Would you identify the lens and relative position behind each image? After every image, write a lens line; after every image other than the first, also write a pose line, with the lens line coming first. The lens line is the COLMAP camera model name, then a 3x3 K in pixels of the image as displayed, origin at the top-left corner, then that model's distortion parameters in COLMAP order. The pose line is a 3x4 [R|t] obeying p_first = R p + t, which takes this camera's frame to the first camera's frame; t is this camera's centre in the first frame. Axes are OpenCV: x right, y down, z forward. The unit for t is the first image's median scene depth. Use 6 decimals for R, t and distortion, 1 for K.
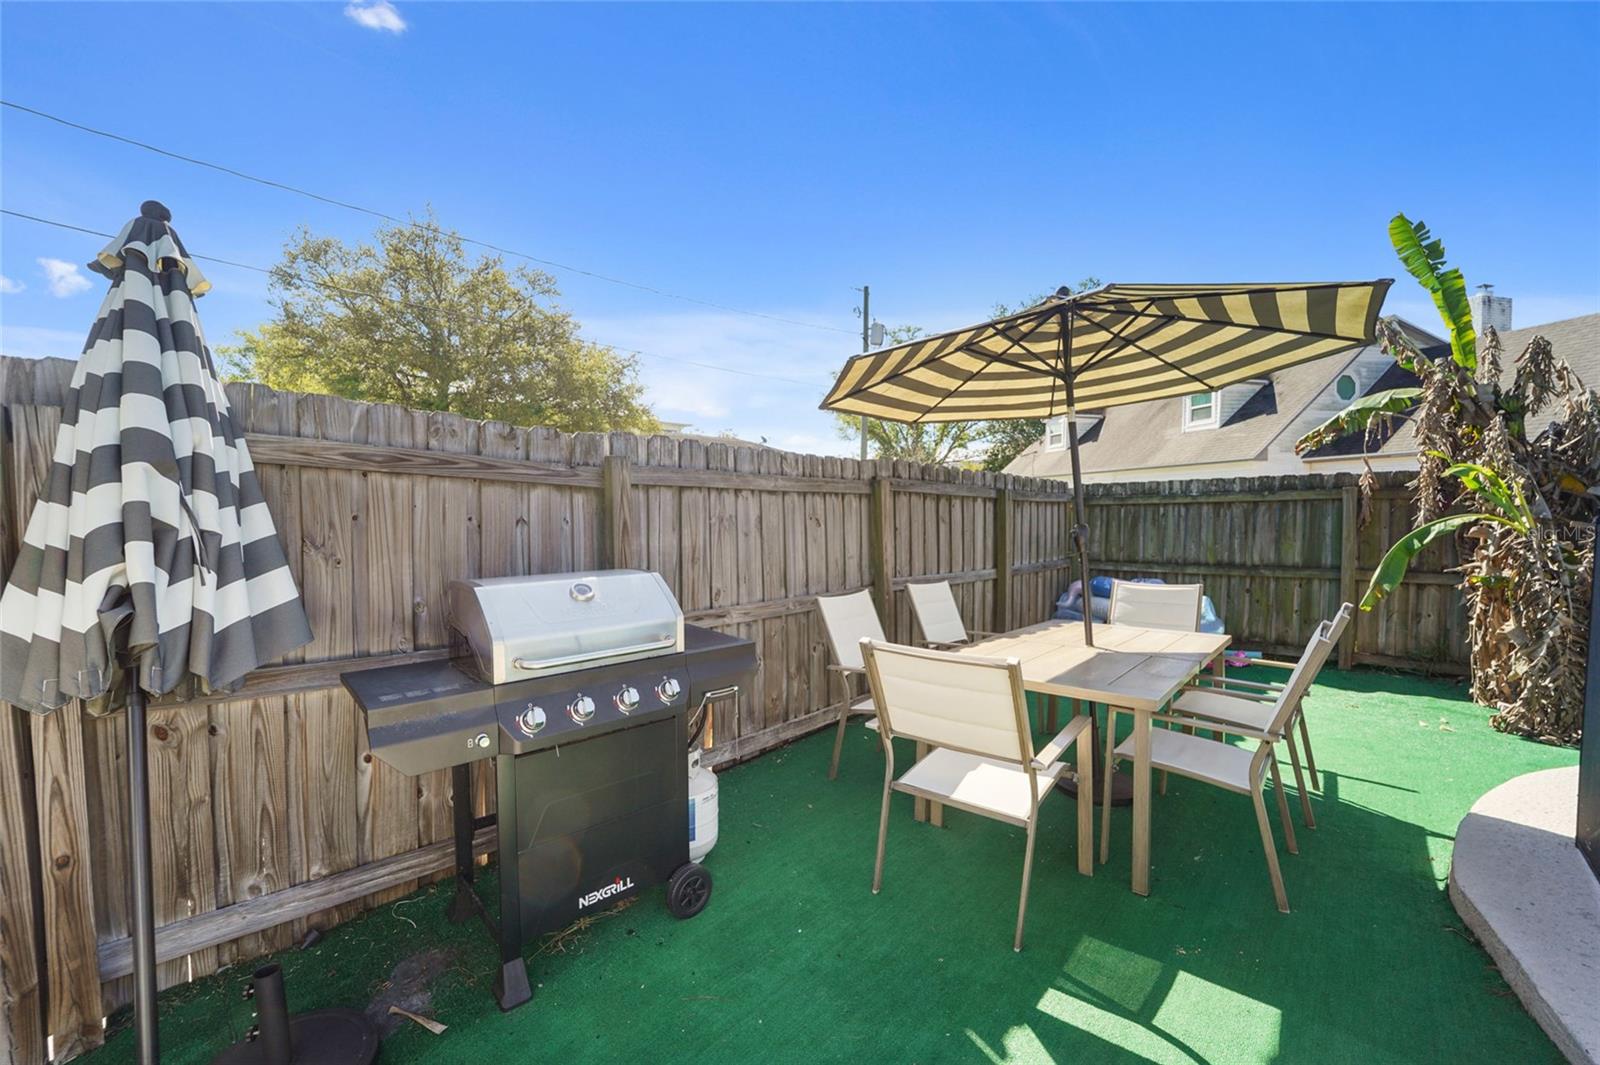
lens RADIAL K [[652.1, 0, 806.9], [0, 652.1, 536.4], [0, 0, 1]] dist [-0.017678, -0.000253]
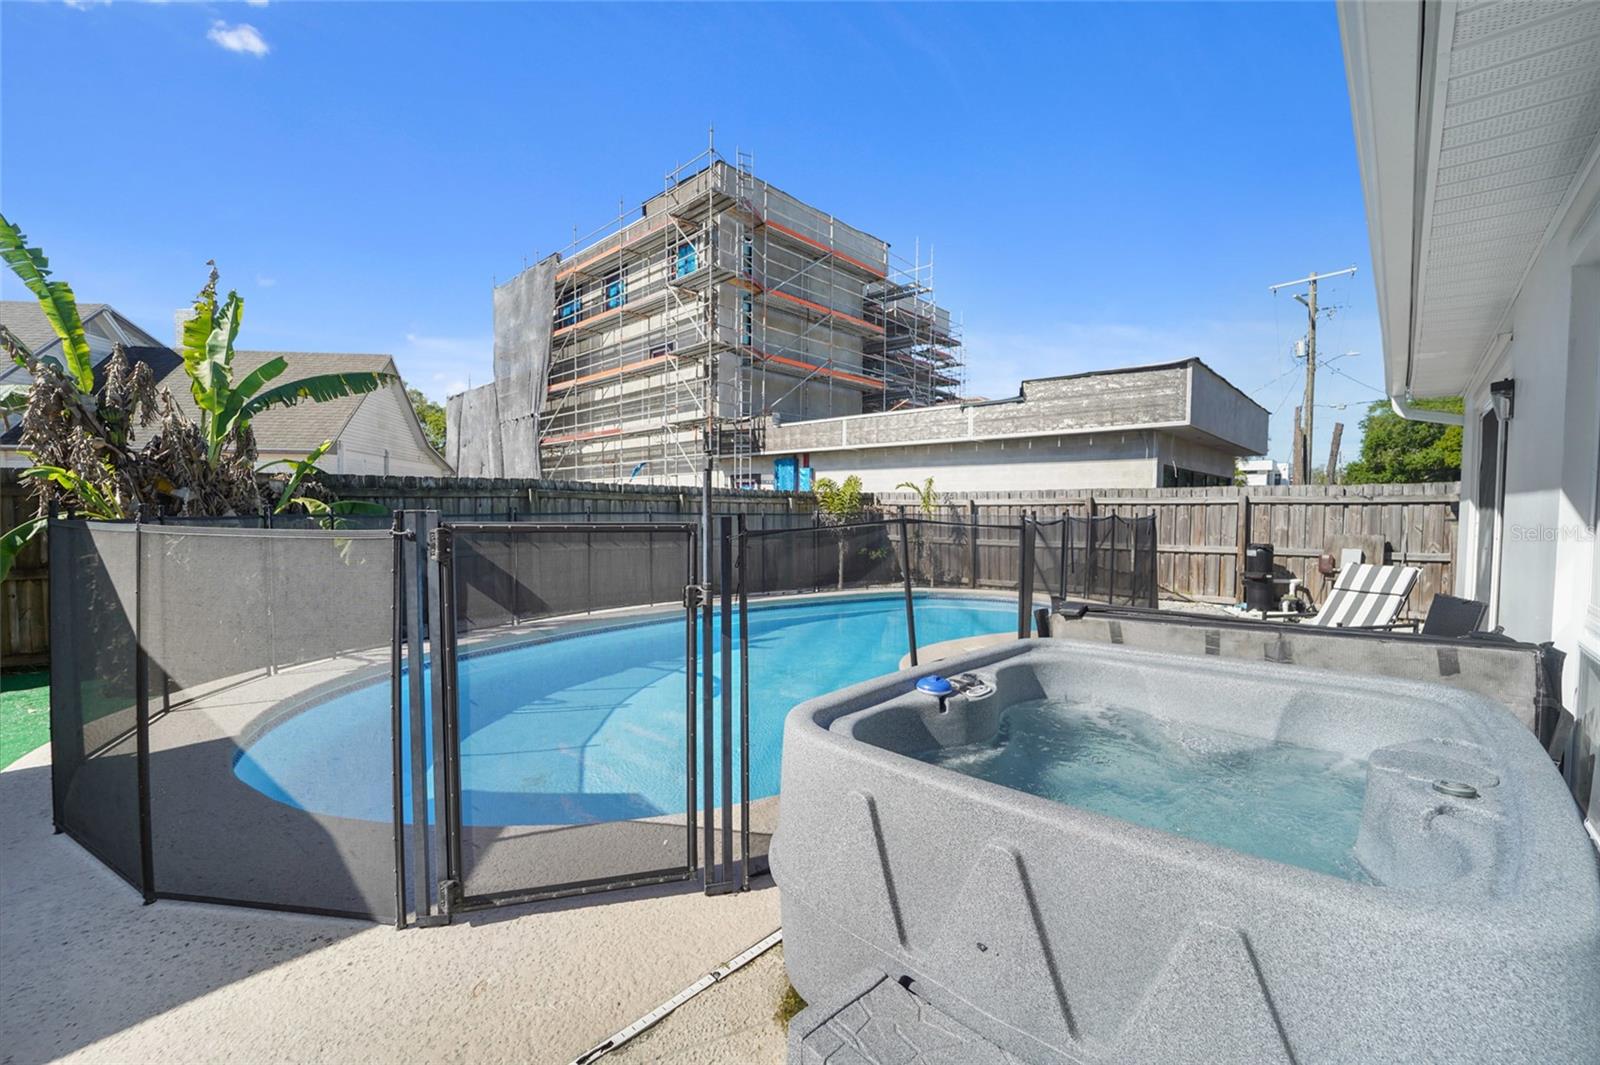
lens RADIAL K [[652.1, 0, 806.9], [0, 652.1, 536.4], [0, 0, 1]] dist [-0.017678, -0.000253]
pose [[0.050564, -0.043310, 0.997781, -0.001350], [0.036548, 0.998470, 0.041488, 0.008441], [-0.998052, 0.034369, 0.052070, -0.289190]]
